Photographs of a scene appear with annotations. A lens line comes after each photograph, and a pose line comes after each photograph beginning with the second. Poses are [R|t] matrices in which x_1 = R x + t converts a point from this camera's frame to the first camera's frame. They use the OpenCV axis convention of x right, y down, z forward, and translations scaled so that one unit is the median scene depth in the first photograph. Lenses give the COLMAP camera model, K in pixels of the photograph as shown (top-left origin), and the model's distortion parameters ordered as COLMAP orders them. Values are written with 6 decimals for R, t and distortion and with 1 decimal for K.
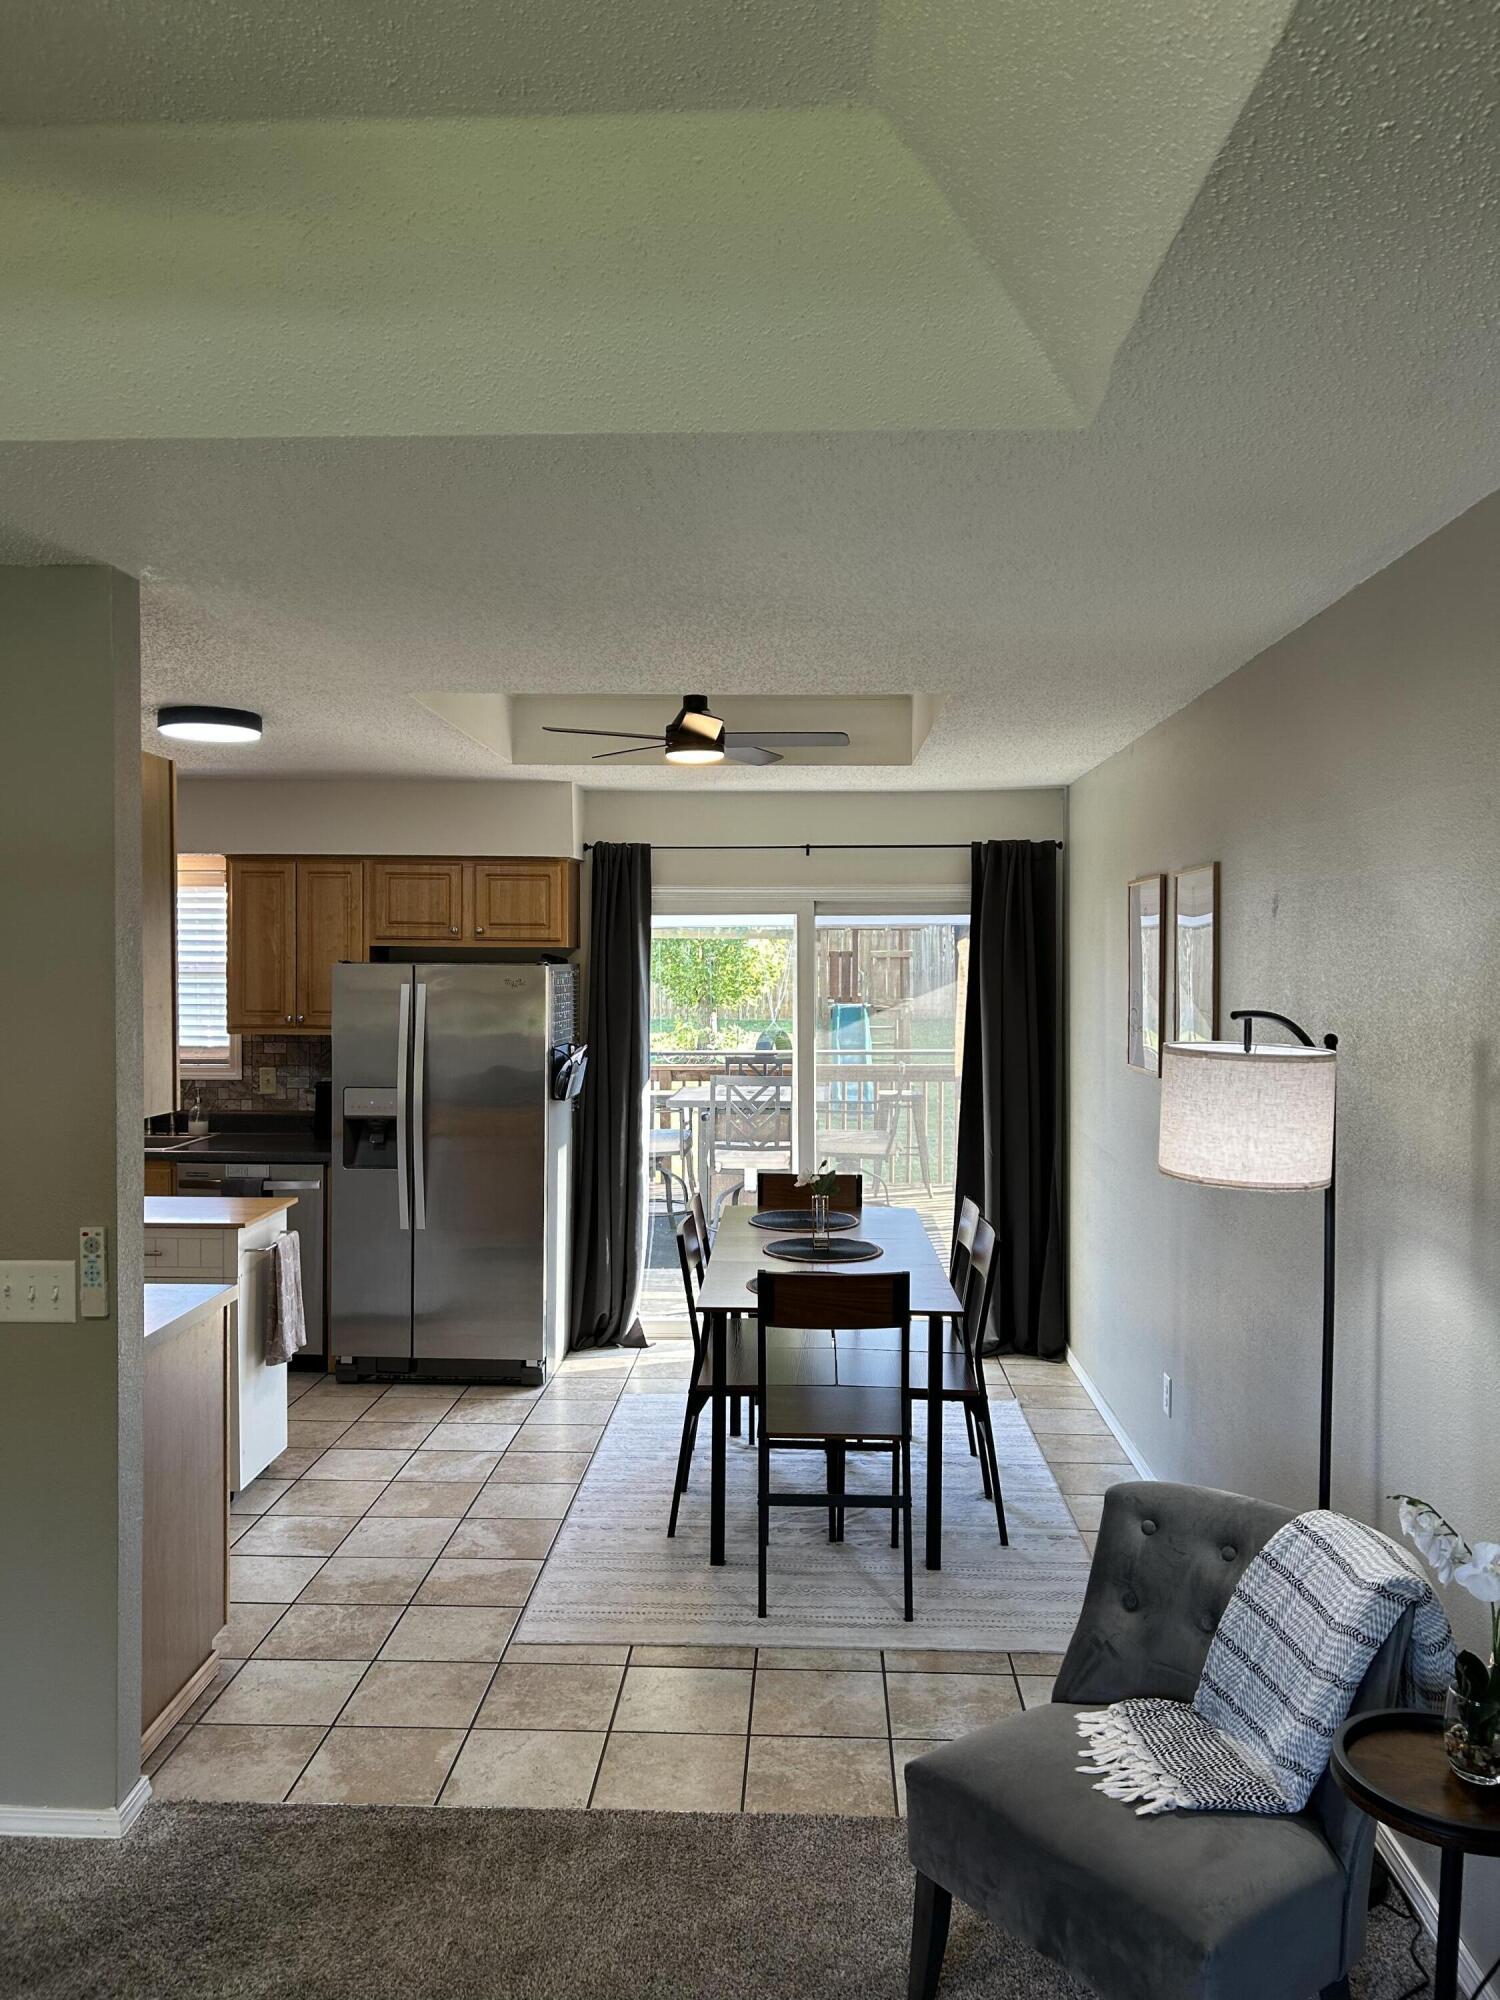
lens RADIAL K [[1506.5, 0, 746.5], [0, 1506.5, 1002.2], [0, 0, 1]] dist [0.066002, -0.065392]
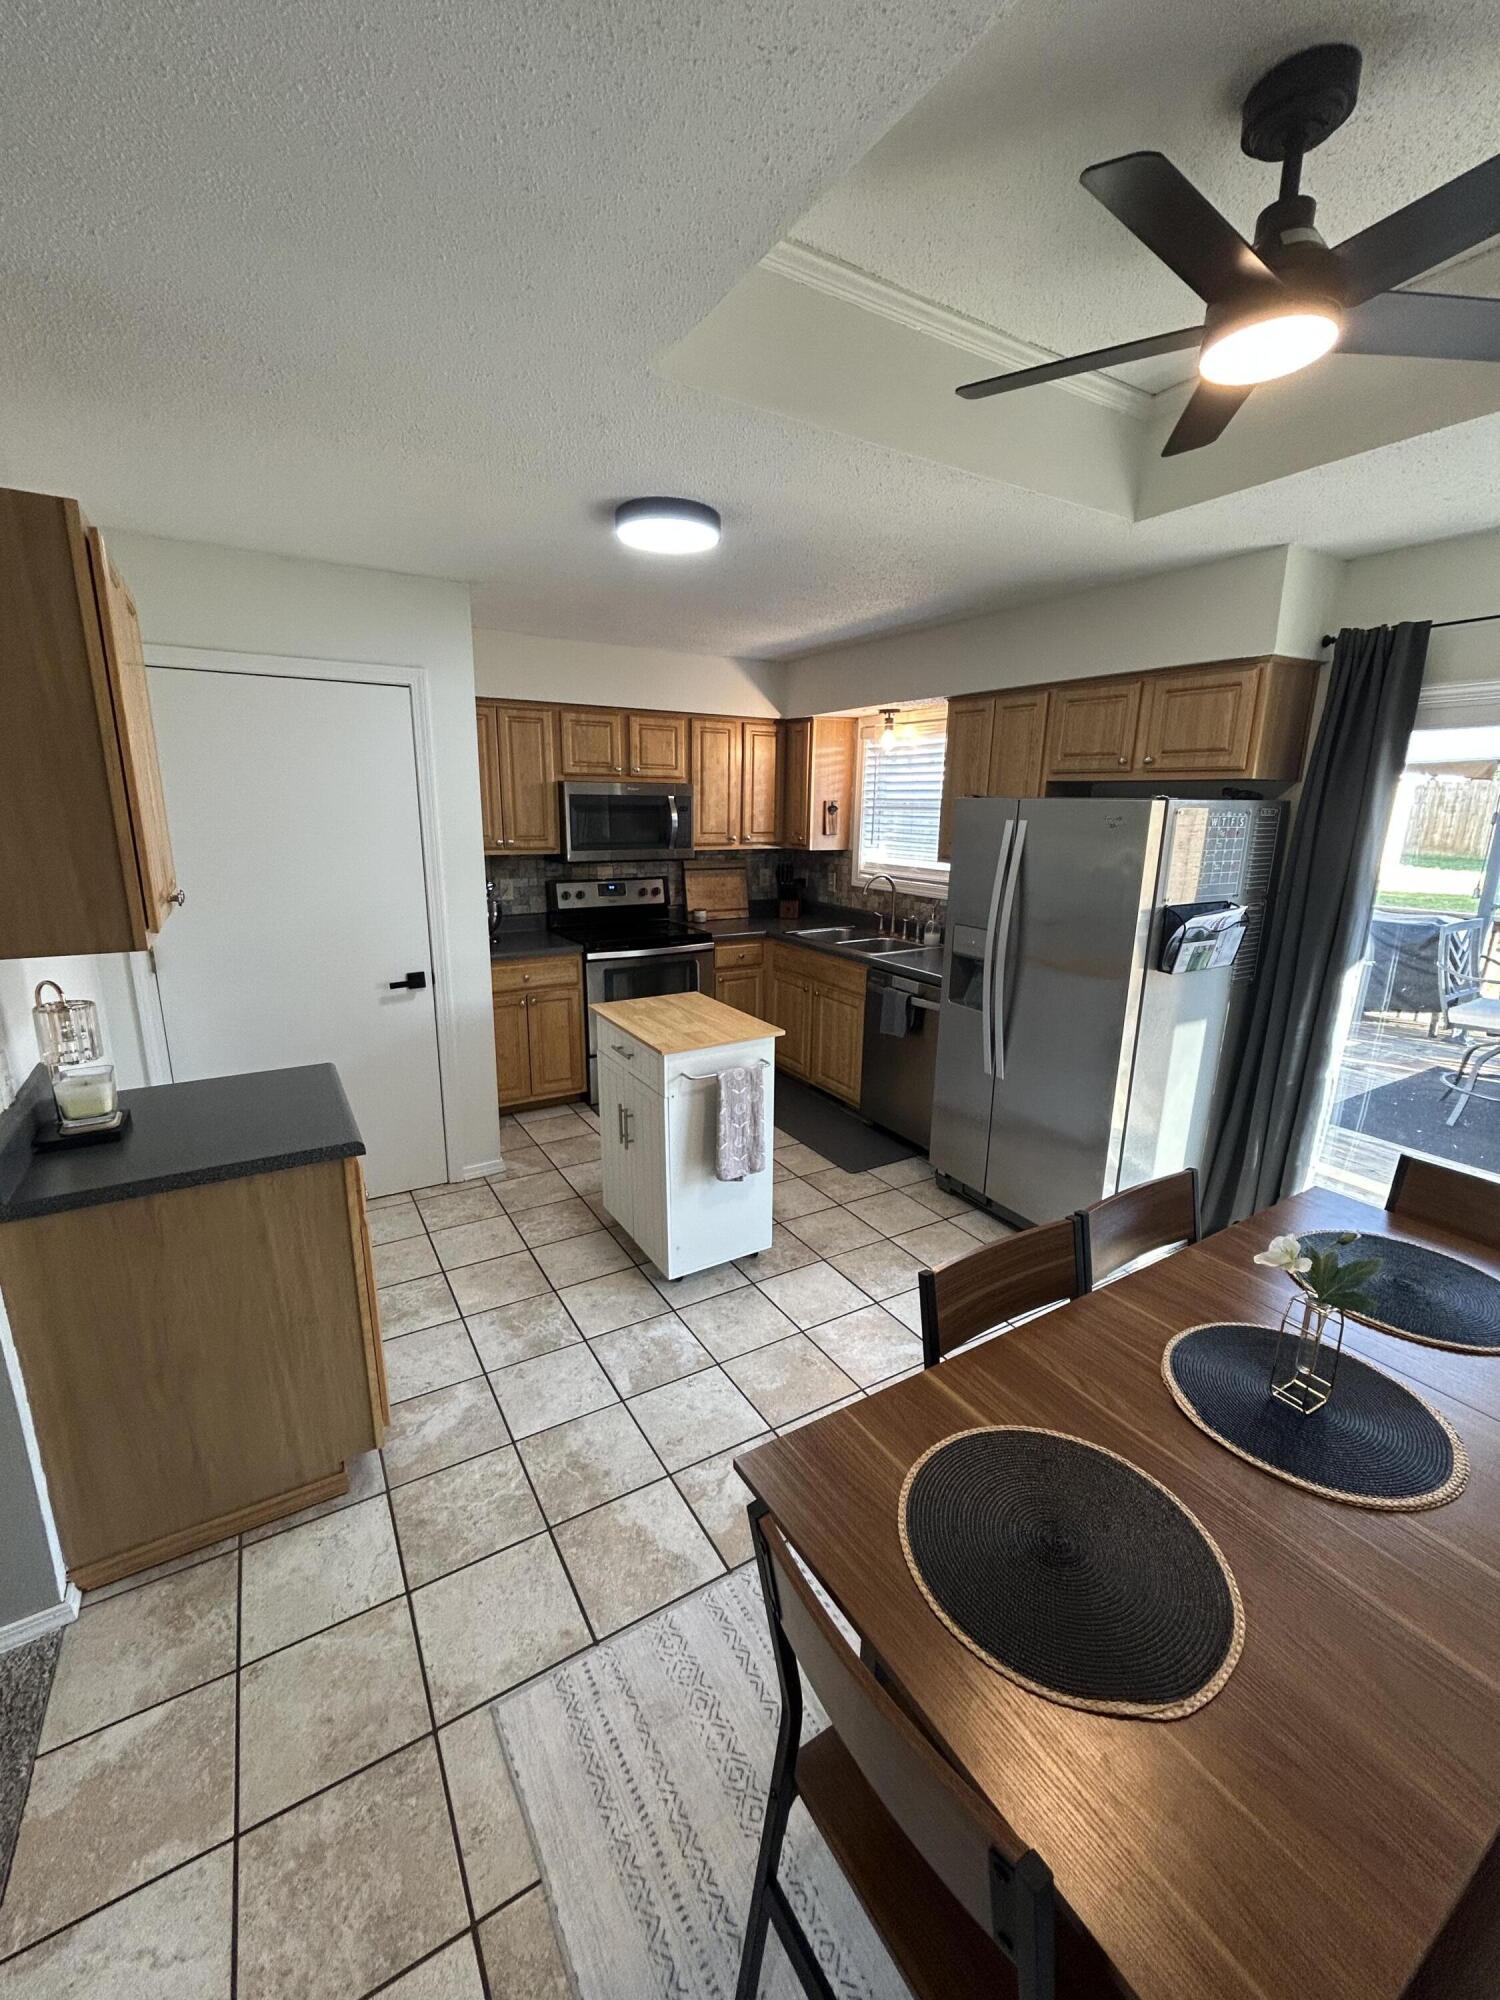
lens RADIAL K [[816.7, 0, 751.4], [0, 816.7, 1002.8], [0, 0, 1]] dist [0.001504, 0.000306]
pose [[0.556266, 0.202900, -0.805853, 0.102907], [-0.033644, 0.974438, 0.222123, -0.008225], [0.830323, -0.096448, 0.548873, 0.540062]]
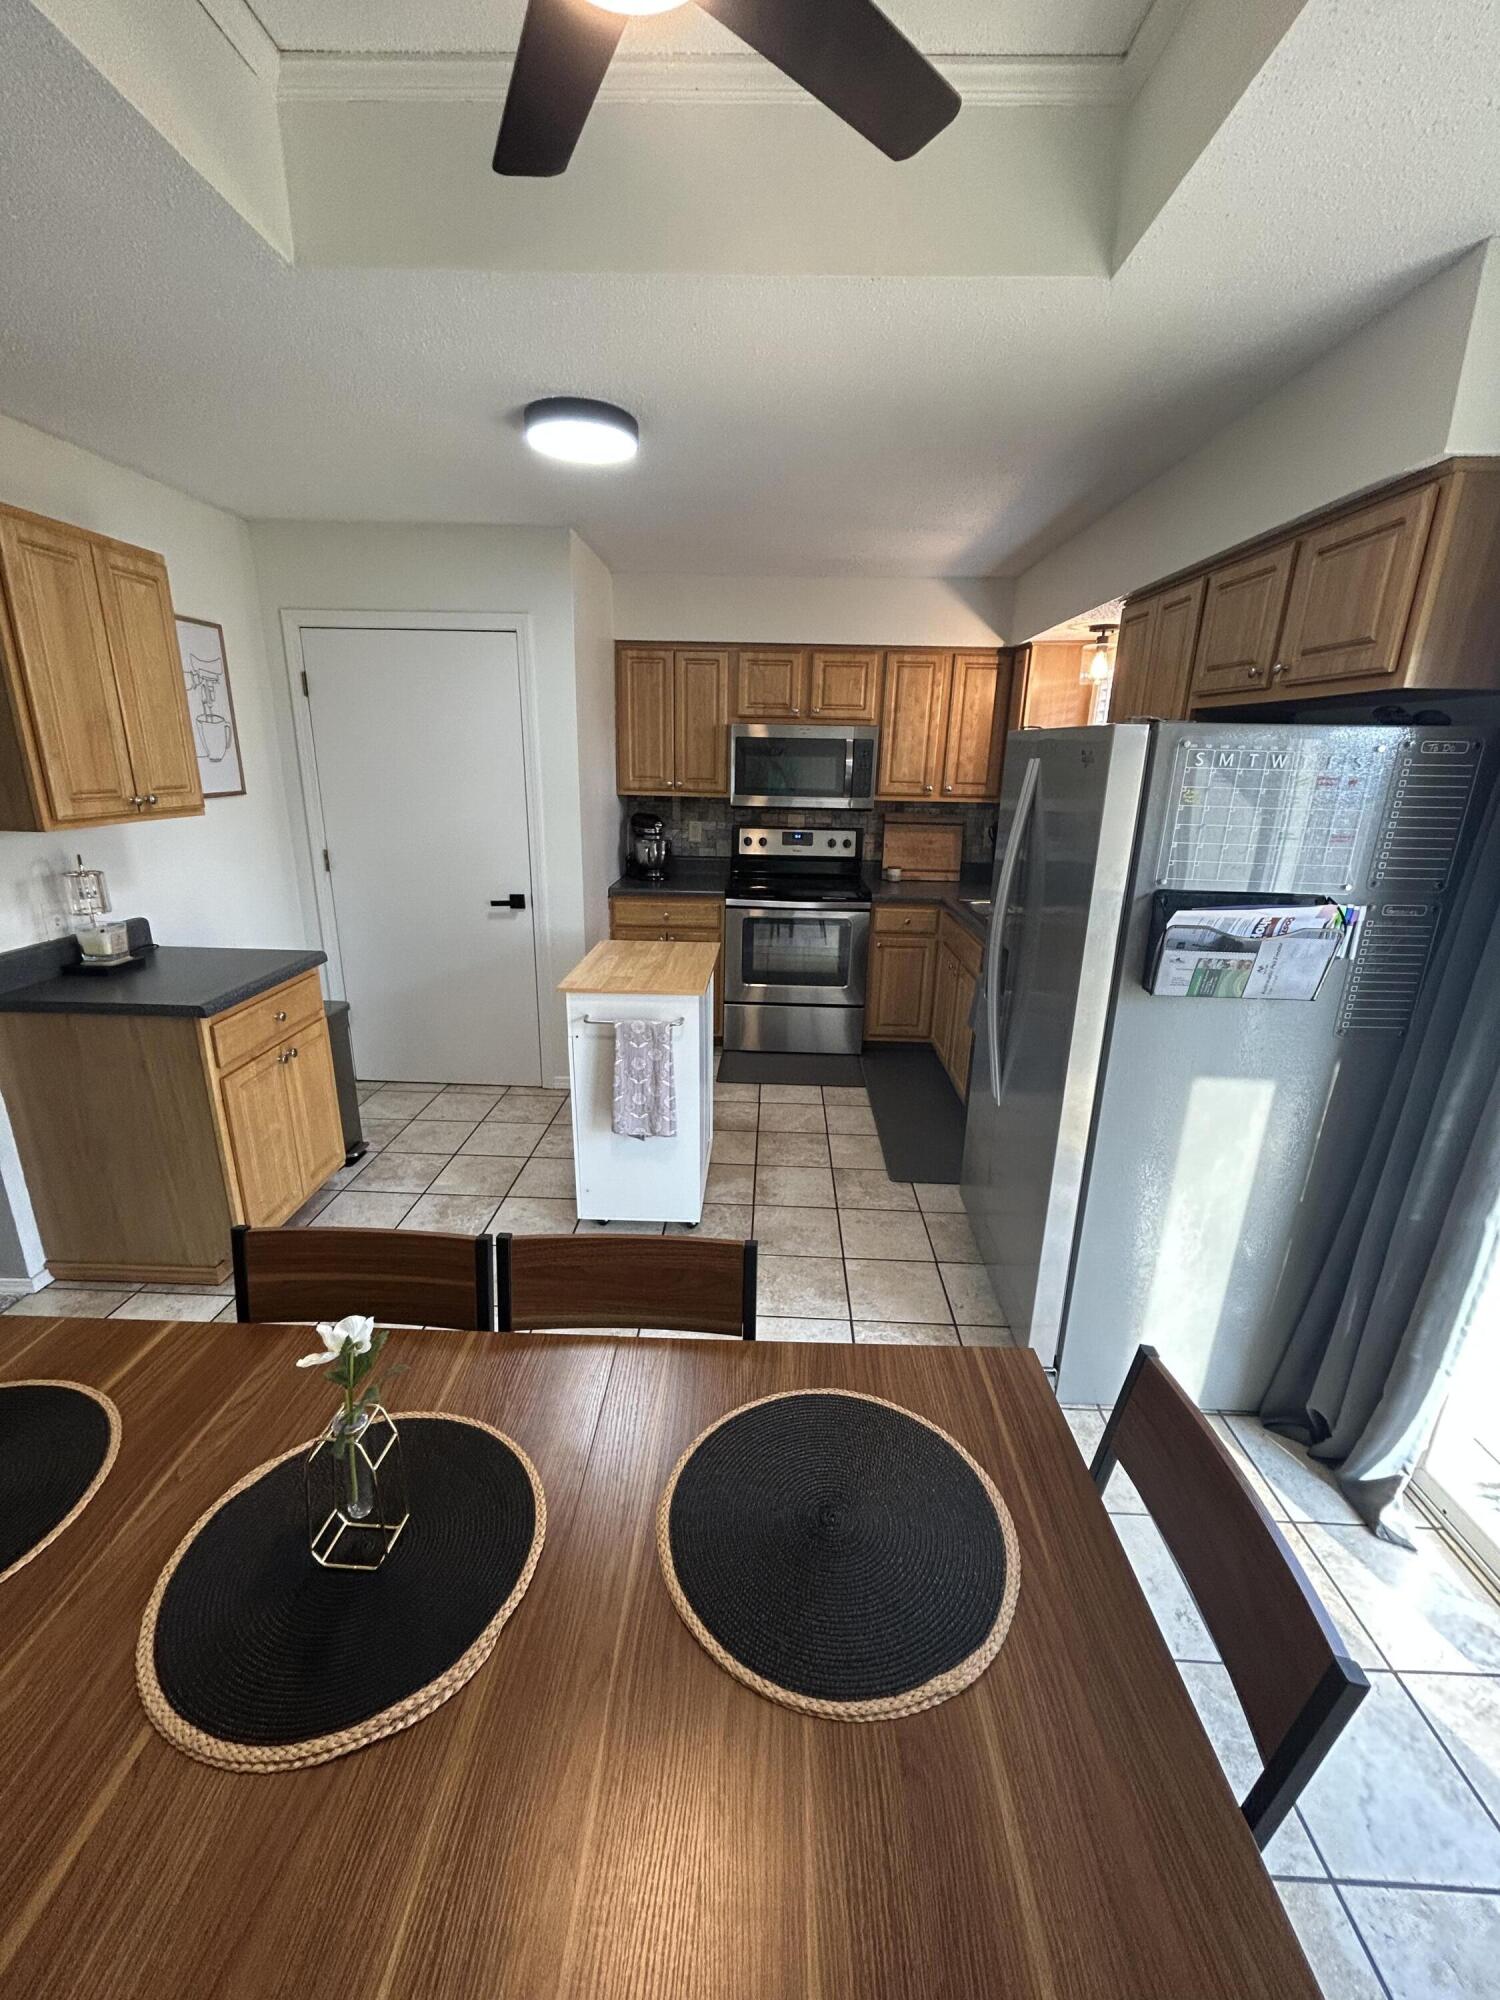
lens RADIAL K [[816.7, 0, 751.4], [0, 816.7, 1002.8], [0, 0, 1]] dist [0.001504, 0.000306]
pose [[0.014506, 0.290727, -0.956696, 0.142896], [-0.048918, 0.955857, 0.289731, -0.007233], [0.998697, 0.042597, 0.028087, 0.803168]]
